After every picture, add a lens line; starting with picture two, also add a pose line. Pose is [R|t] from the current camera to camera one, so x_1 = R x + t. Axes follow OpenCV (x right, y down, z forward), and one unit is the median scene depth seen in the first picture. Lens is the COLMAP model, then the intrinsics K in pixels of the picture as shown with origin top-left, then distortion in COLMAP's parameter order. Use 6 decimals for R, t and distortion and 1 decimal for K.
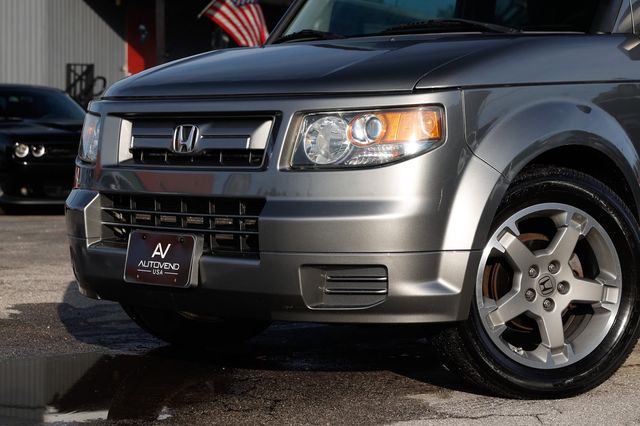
lens RADIAL K [[1323.6, 0, 320.0], [0, 1323.6, 213.0], [0, 0, 1]] dist [0.186103, 0.087520]
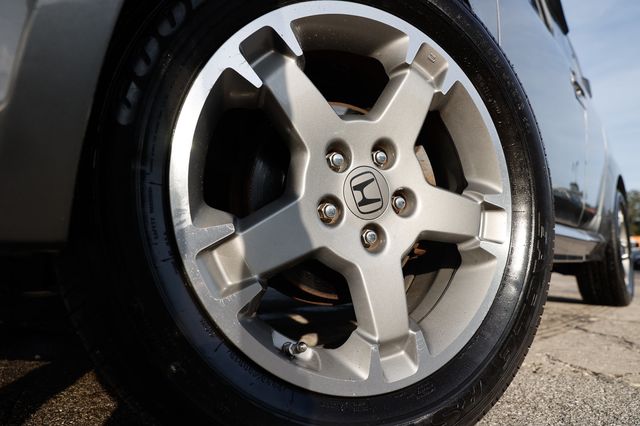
lens RADIAL K [[435.4, 0, 320.0], [0, 435.4, 213.0], [0, 0, 1]] dist [-0.102673, 0.082372]
pose [[0.994765, 0.019092, 0.100385, 0.140650], [-0.004920, 0.990200, -0.139572, 0.080442], [-0.102066, 0.138348, 0.985110, 0.863846]]
